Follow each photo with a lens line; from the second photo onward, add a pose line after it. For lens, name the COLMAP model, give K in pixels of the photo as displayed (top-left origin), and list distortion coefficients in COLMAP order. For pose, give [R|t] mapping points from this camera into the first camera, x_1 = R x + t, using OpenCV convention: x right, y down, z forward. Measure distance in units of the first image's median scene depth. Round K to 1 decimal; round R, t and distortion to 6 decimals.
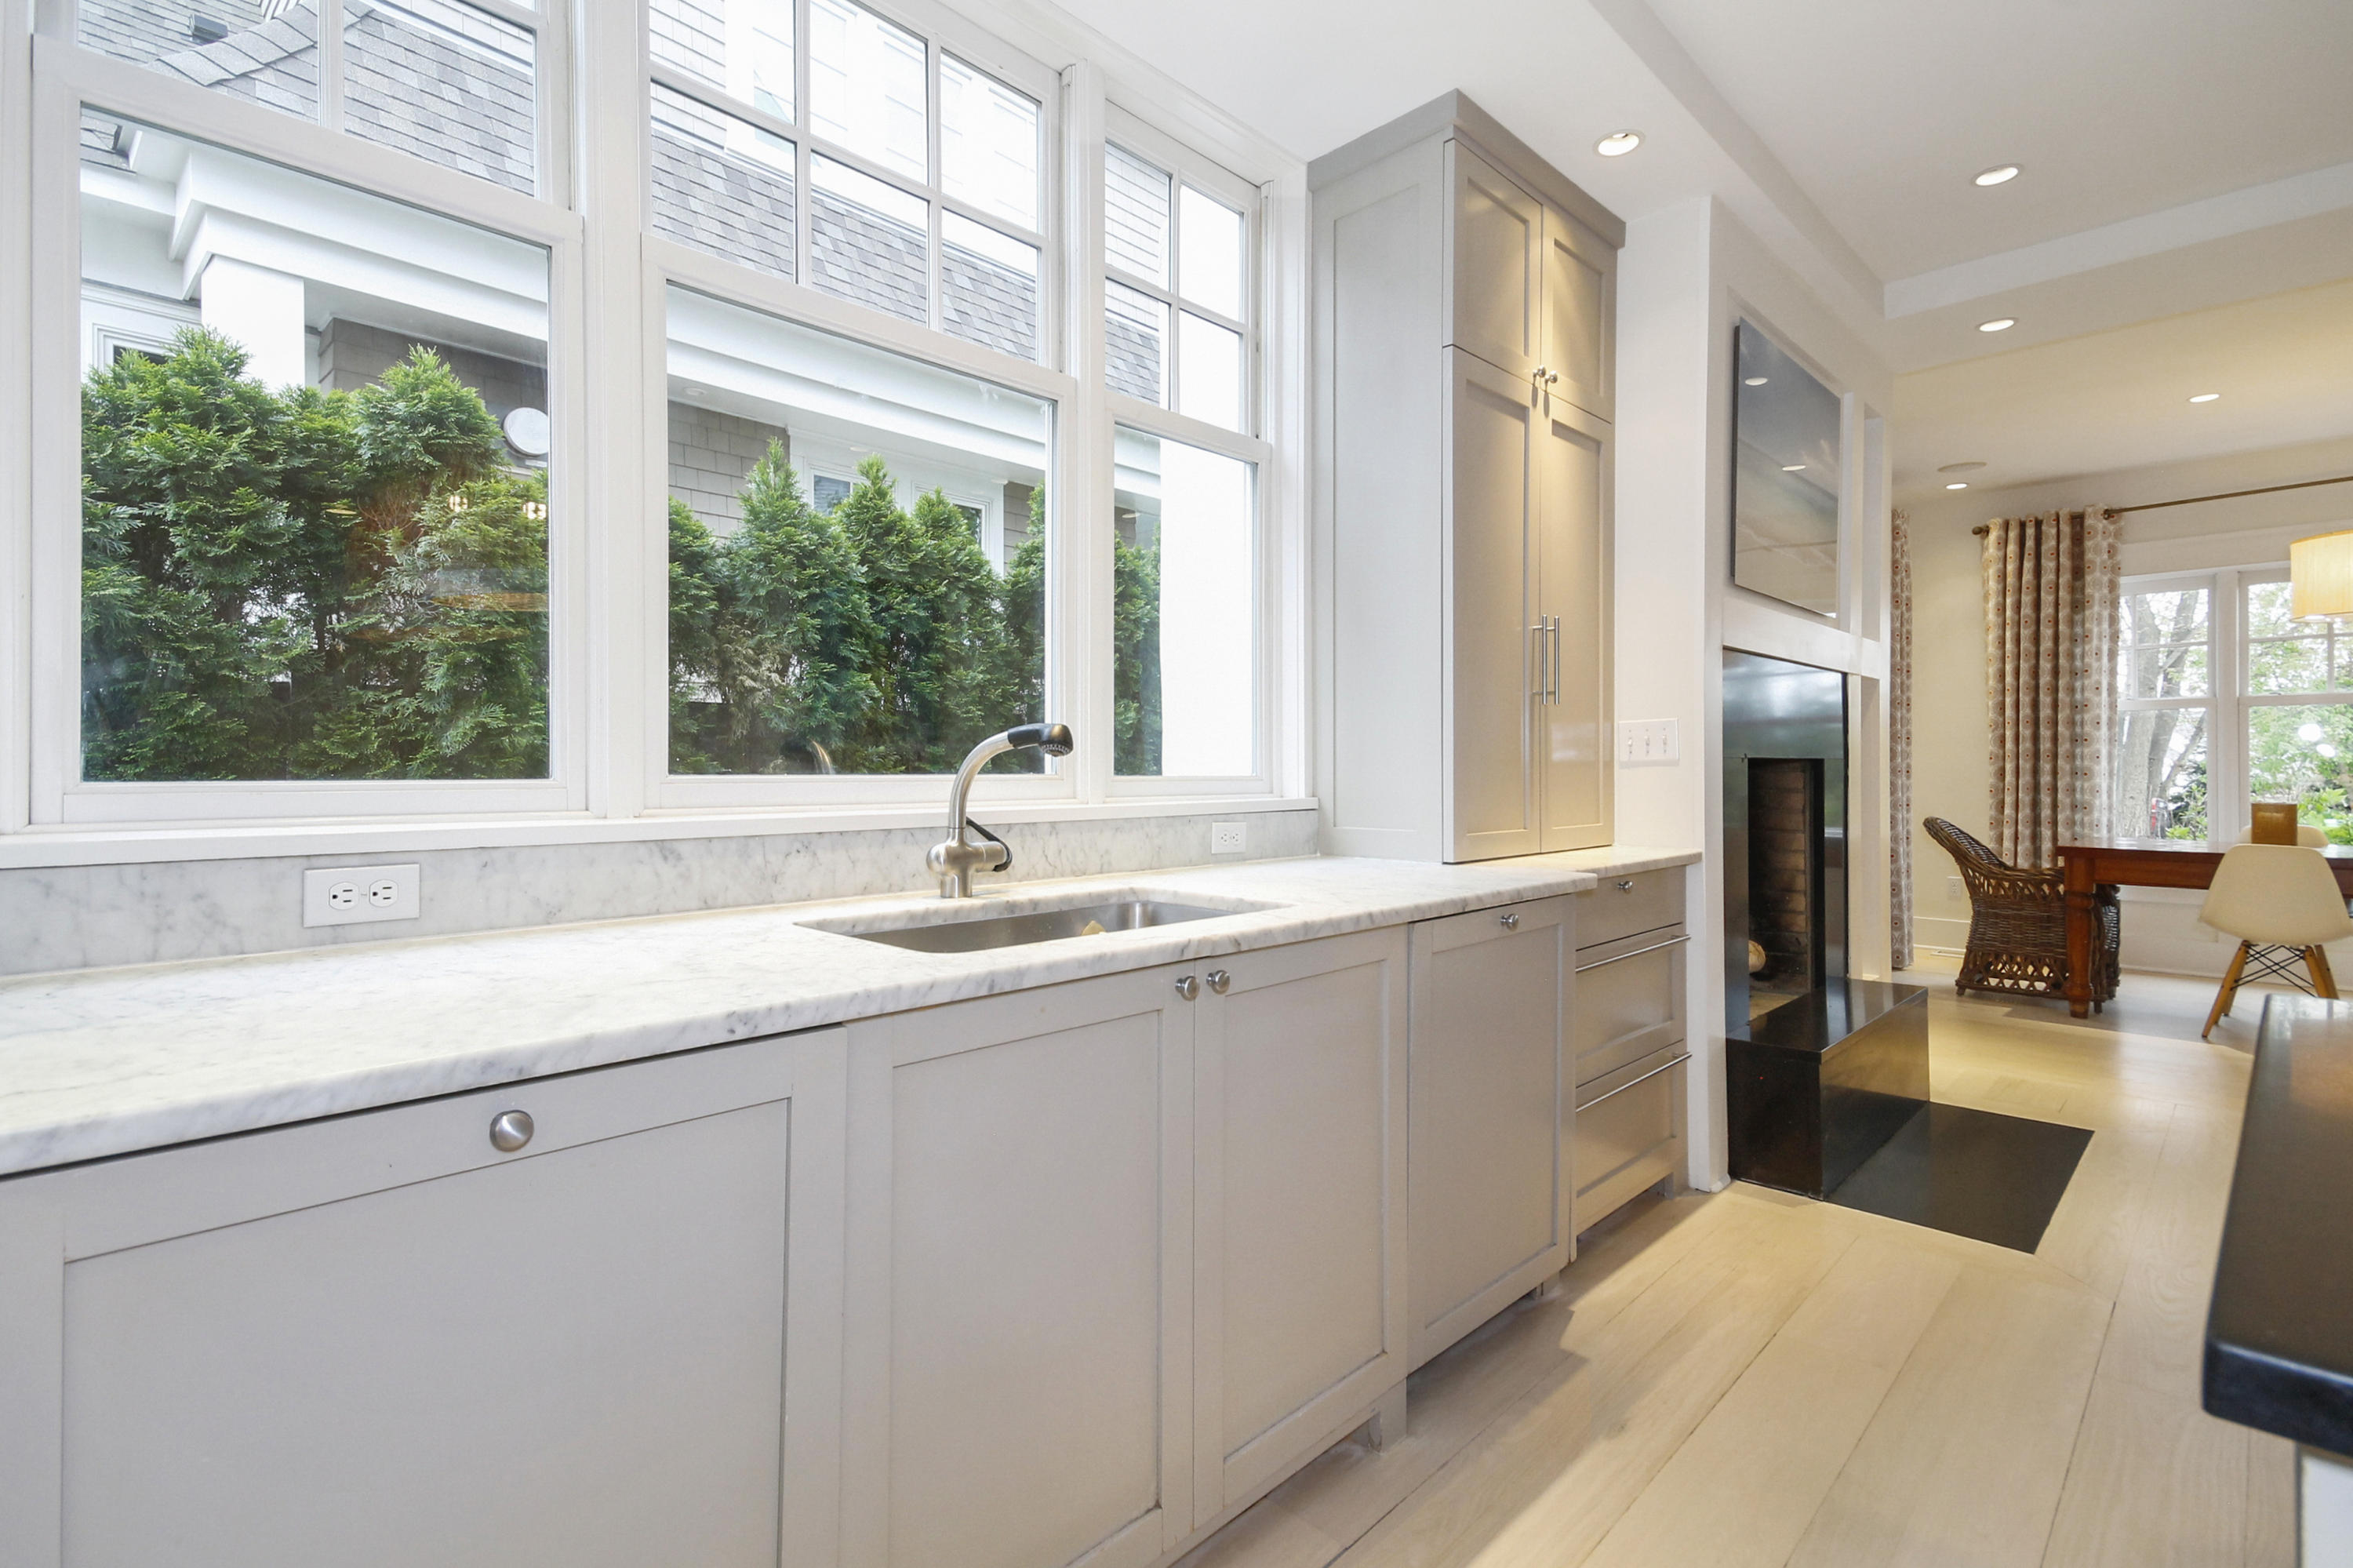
lens RADIAL K [[1095.1, 0, 1170.1], [0, 1095.1, 778.3], [0, 0, 1]] dist [0.022174, -0.000308]
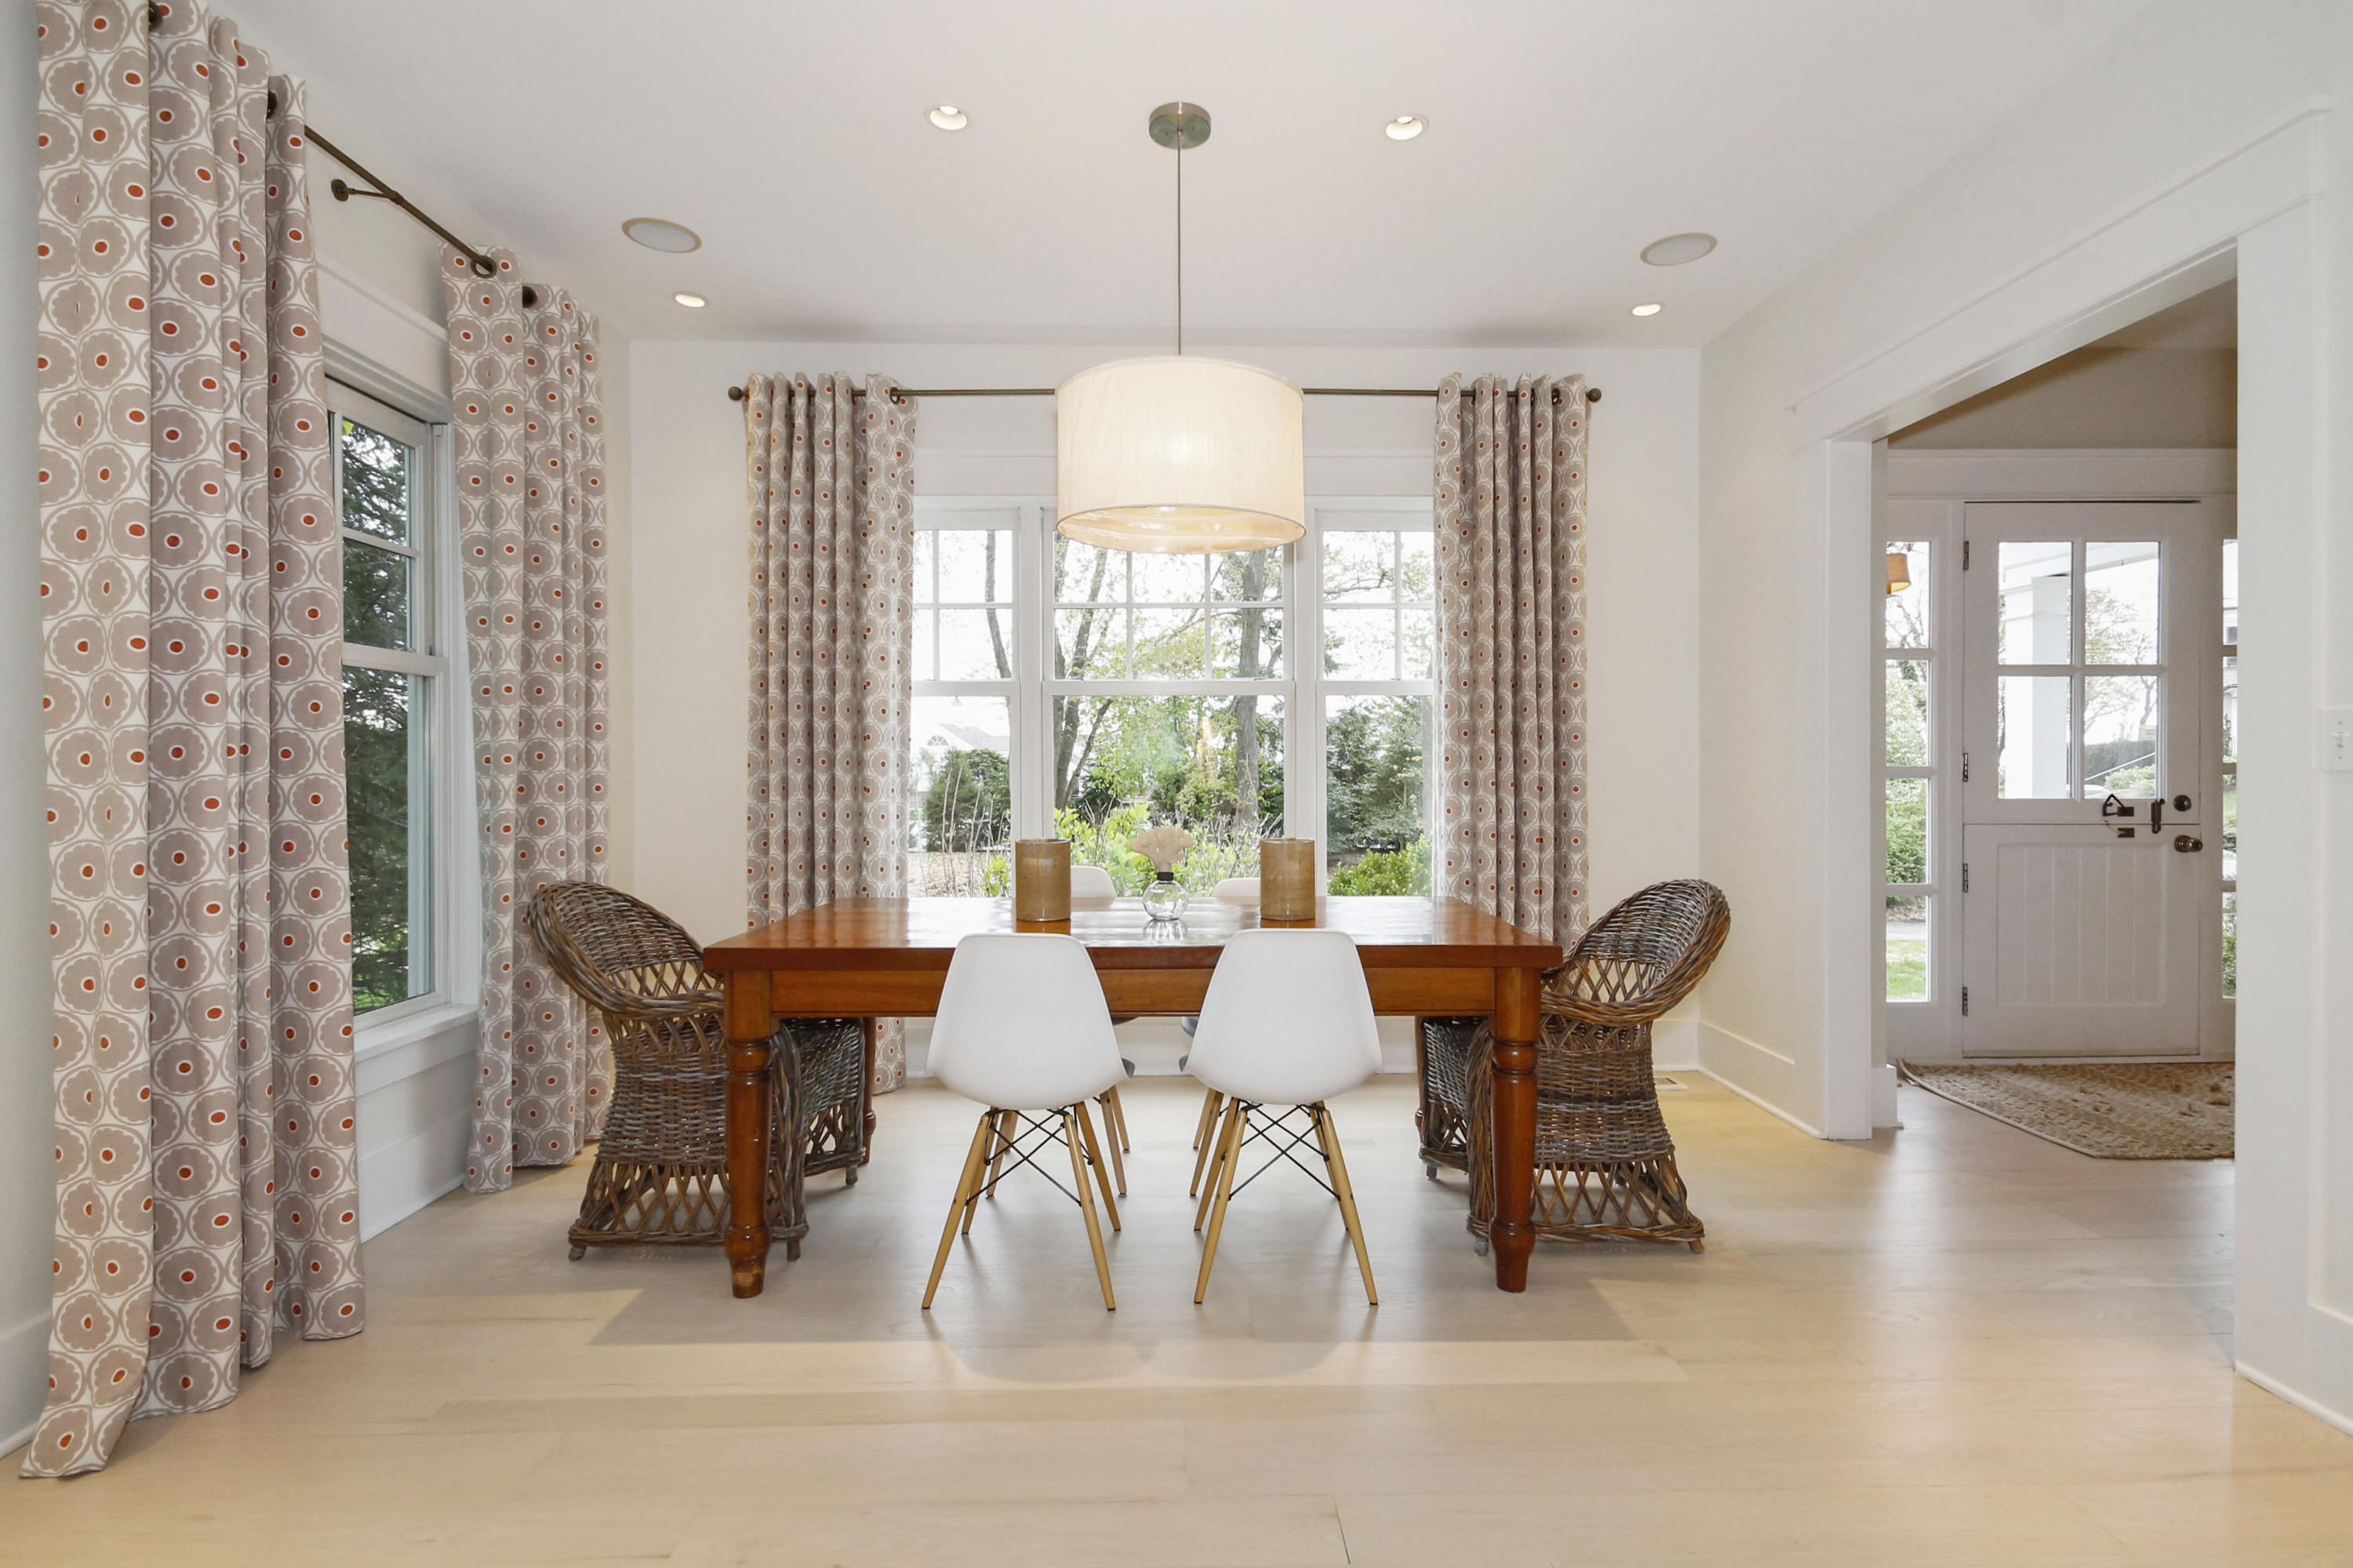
lens RADIAL K [[1095.1, 0, 1175.1], [0, 1095.1, 781.6], [0, 0, 1]] dist [0.022174, -0.000308]
pose [[0.693086, -0.000886, 0.720855, 0.483281], [0.004317, 0.999986, -0.002921, -0.005987], [-0.720842, 0.005136, 0.693080, 0.427194]]
